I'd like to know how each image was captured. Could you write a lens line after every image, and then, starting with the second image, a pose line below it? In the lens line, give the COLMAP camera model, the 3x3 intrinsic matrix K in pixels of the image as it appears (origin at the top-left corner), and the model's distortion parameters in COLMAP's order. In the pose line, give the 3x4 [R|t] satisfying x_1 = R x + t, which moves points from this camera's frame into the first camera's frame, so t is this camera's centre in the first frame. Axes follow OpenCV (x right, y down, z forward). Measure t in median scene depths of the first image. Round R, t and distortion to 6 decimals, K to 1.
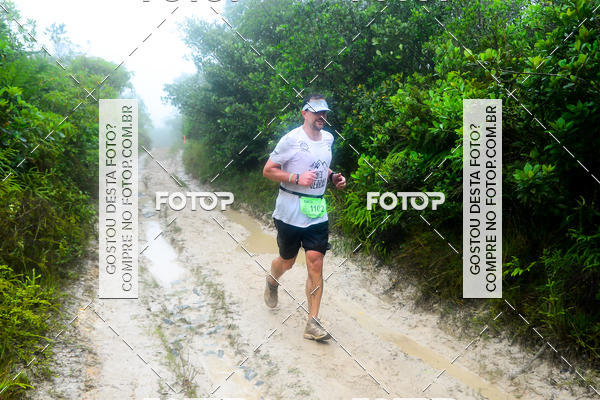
lens RADIAL K [[629.9, 0, 309.7], [0, 629.9, 210.7], [0, 0, 1]] dist [-0.041647, 0.175916]
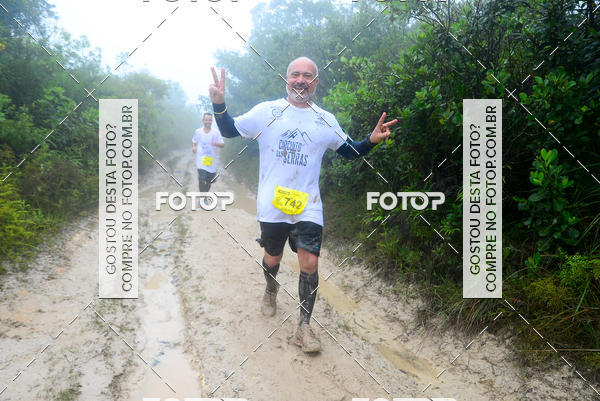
lens RADIAL K [[451.7, 0, 308.6], [0, 451.7, 211.0], [0, 0, 1]] dist [-0.129474, 0.117038]
pose [[0.998832, 0.030334, -0.037600, 0.225496], [-0.028801, 0.998758, 0.040650, 0.047045], [0.038786, -0.039519, 0.998466, -0.005146]]
